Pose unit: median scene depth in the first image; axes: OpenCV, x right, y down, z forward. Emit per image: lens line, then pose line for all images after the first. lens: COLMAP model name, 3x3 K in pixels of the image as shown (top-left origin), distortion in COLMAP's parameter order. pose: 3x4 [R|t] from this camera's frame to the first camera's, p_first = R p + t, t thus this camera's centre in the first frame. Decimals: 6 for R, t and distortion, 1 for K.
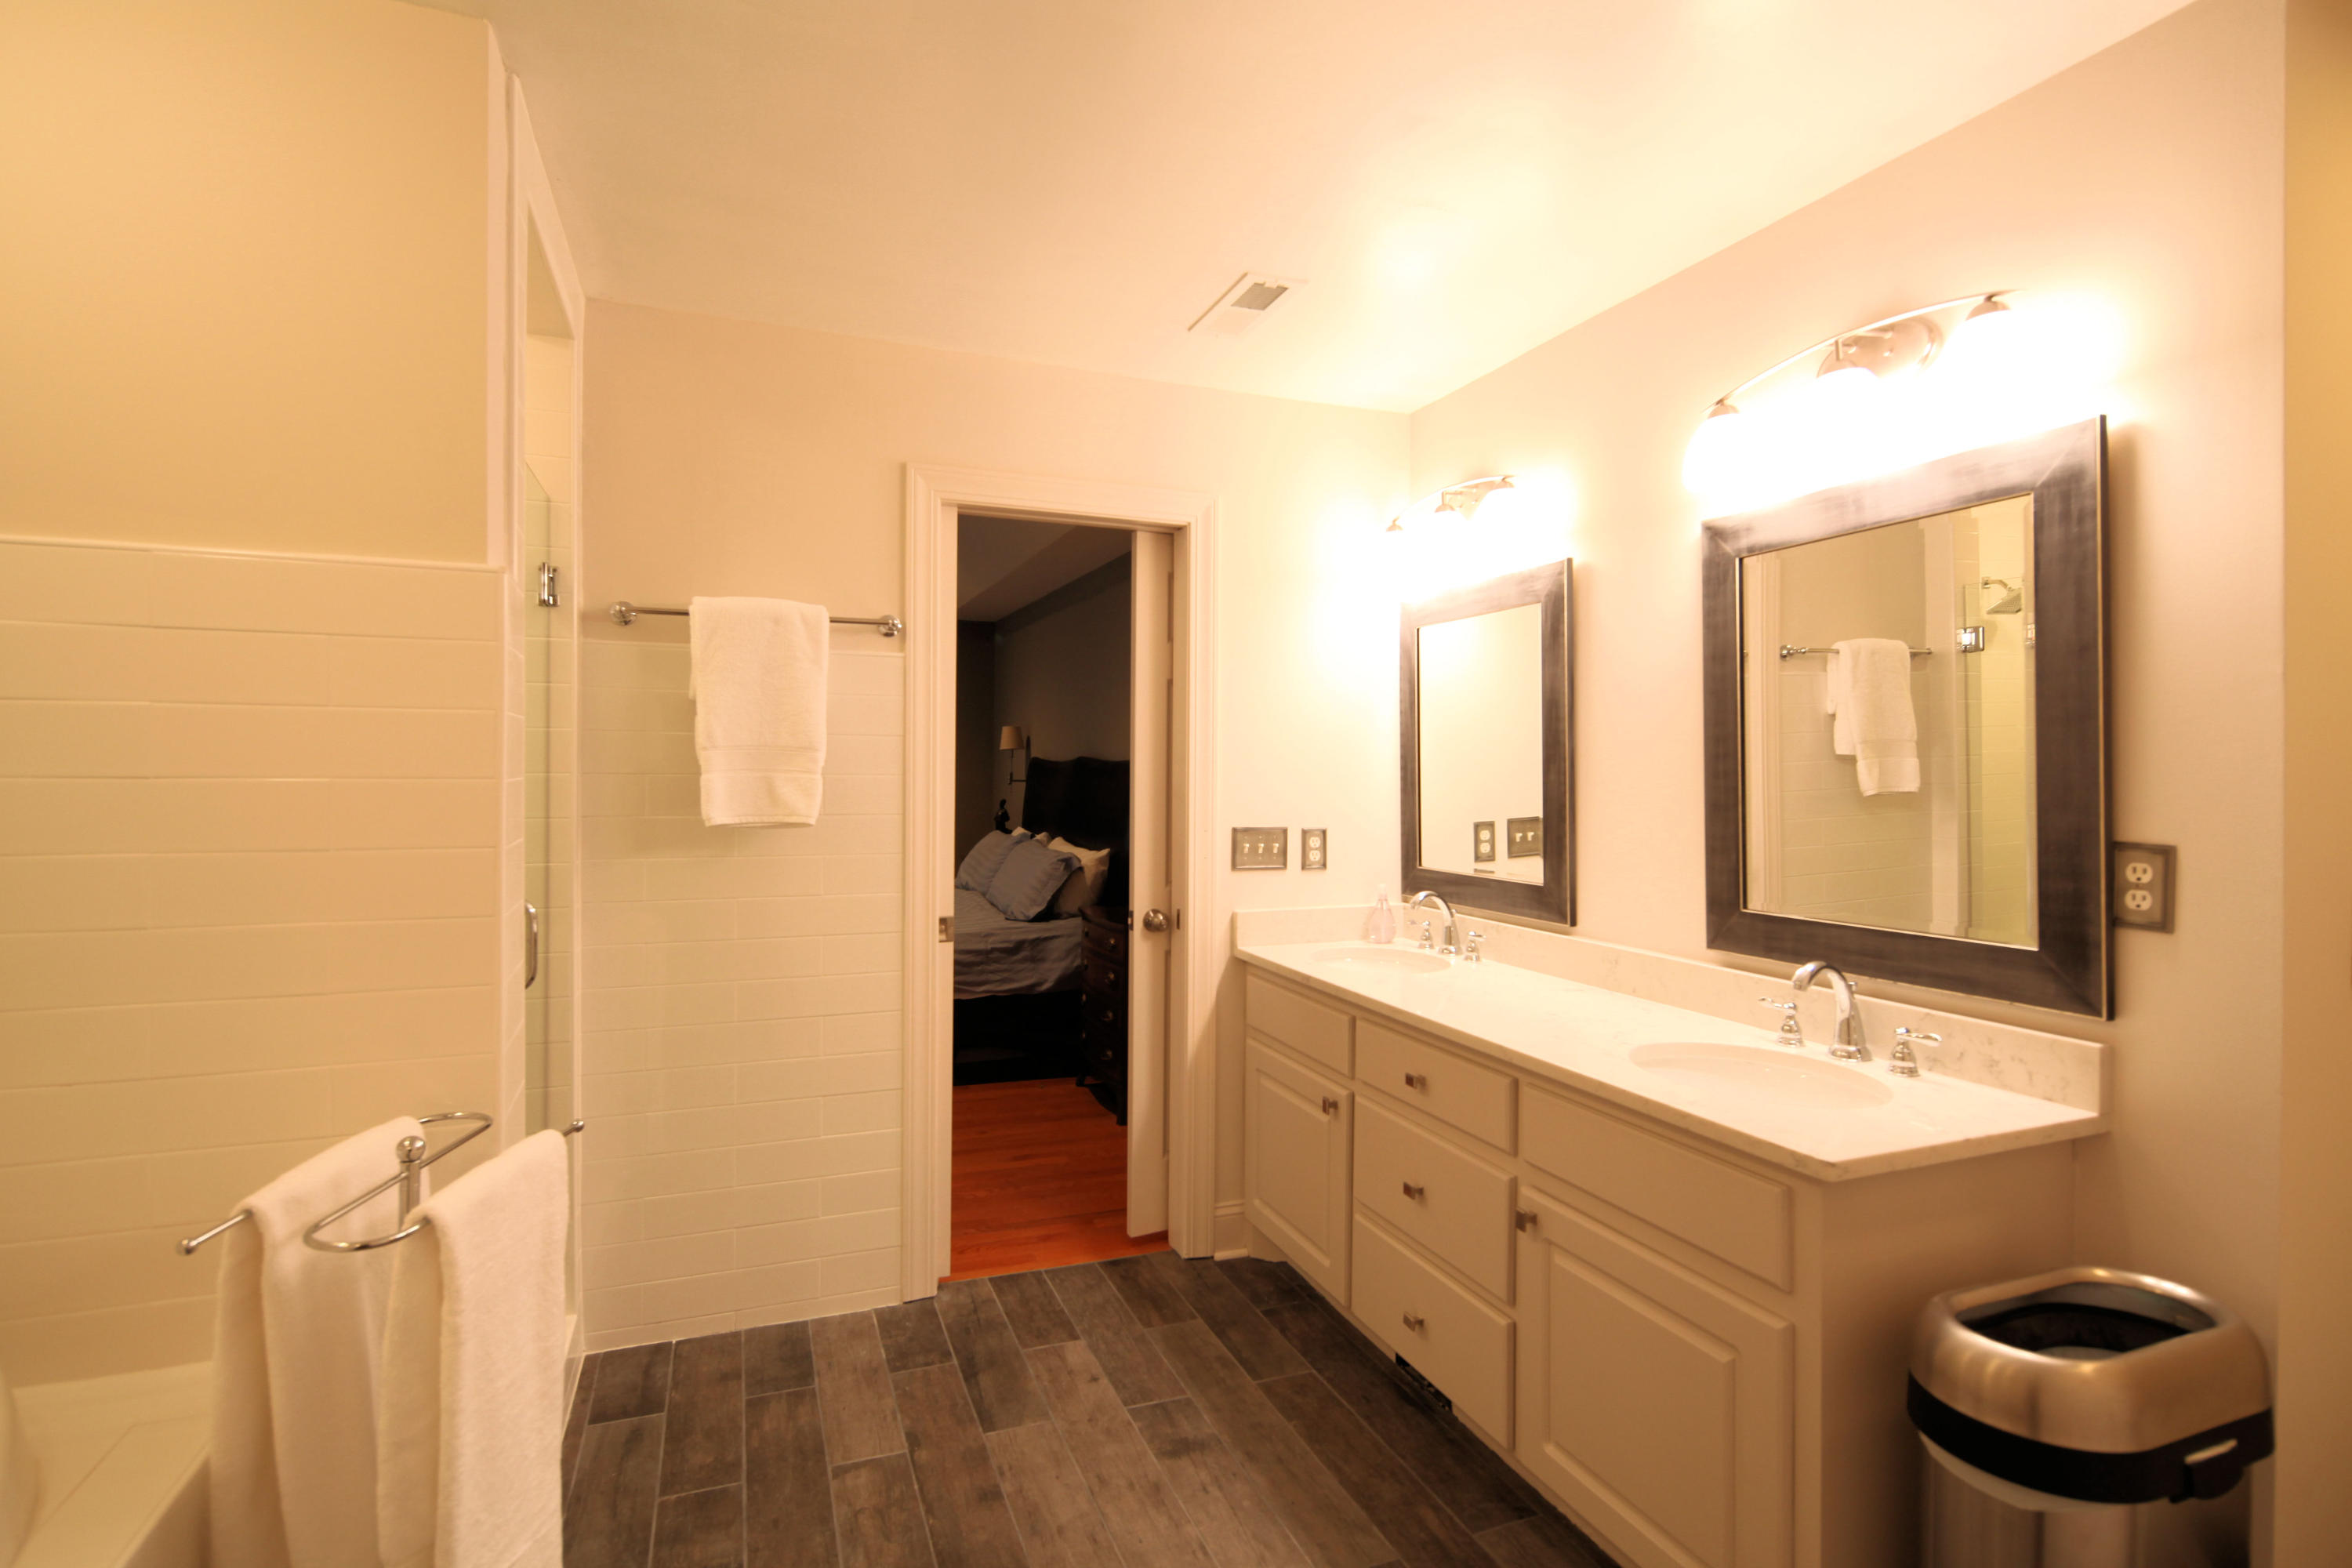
lens RADIAL K [[1122.5, 0, 1168.2], [0, 1122.5, 766.0], [0, 0, 1]] dist [-0.003185, -0.000228]
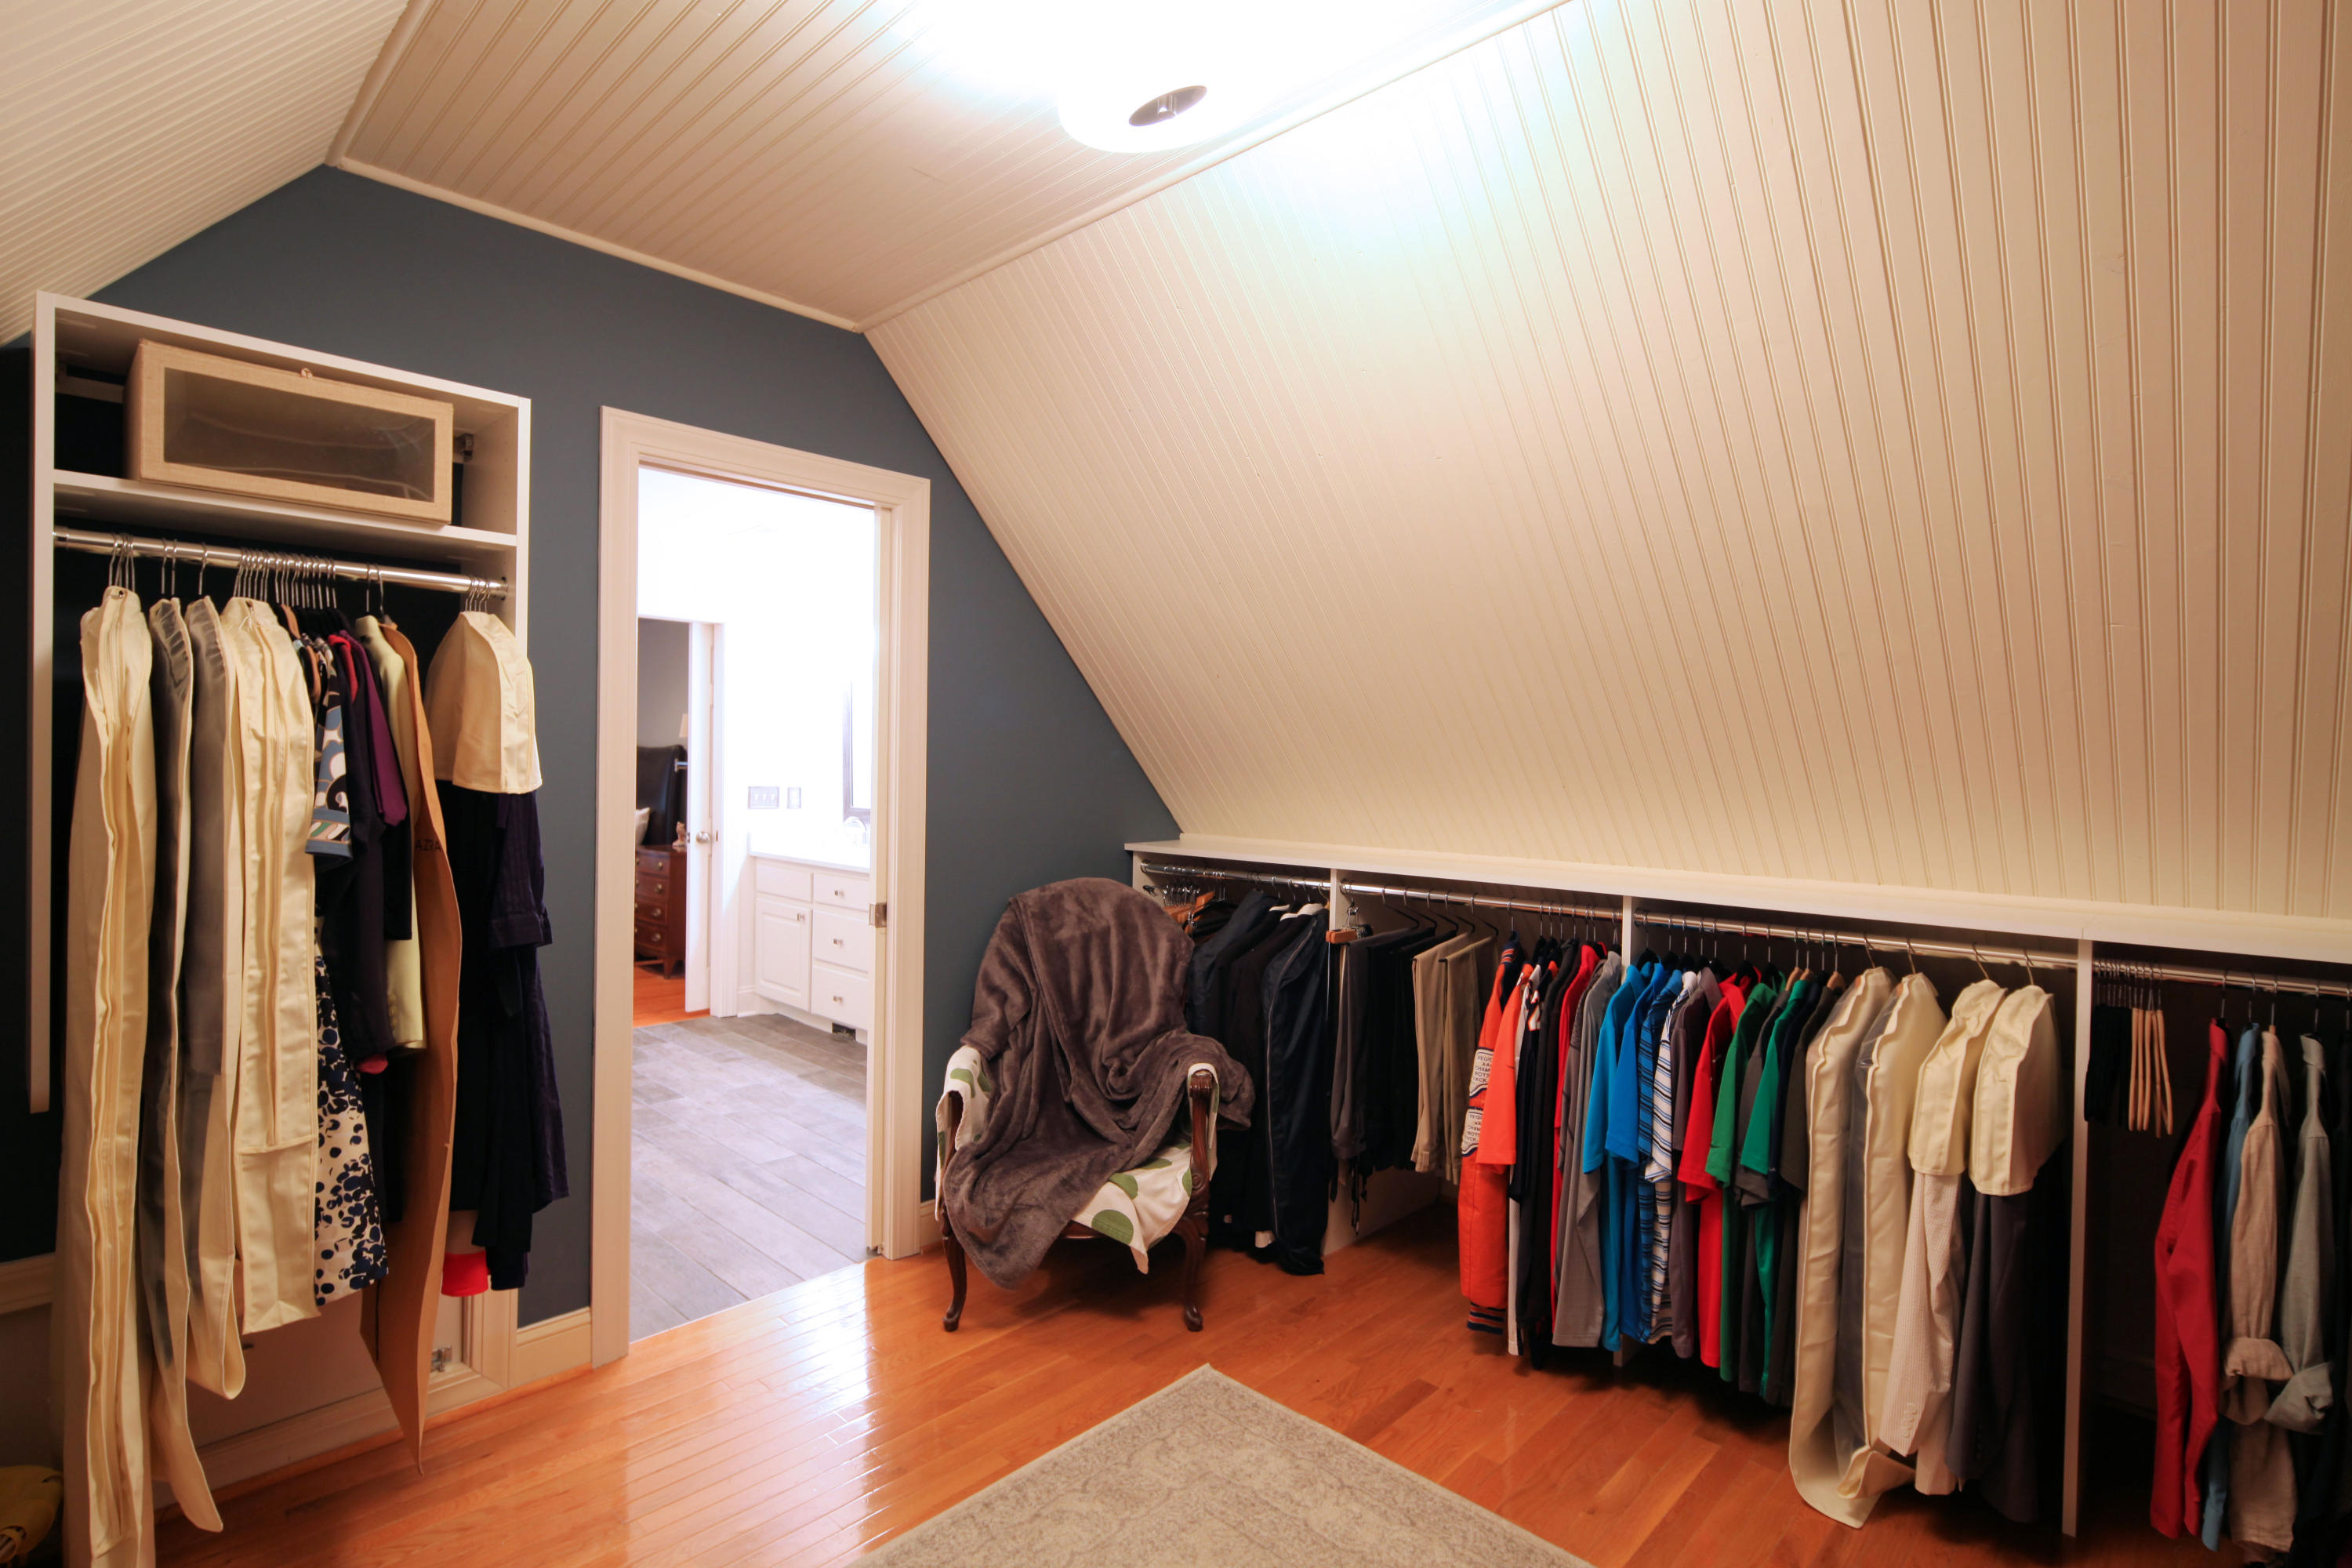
lens RADIAL K [[1122.5, 0, 1168.2], [0, 1122.5, 766.0], [0, 0, 1]] dist [-0.003185, -0.000228]
pose [[0.905420, 0.000525, 0.424517, -0.102957], [-0.007256, 0.999872, 0.014239, -0.009381], [-0.424455, -0.015973, 0.905308, -0.985116]]
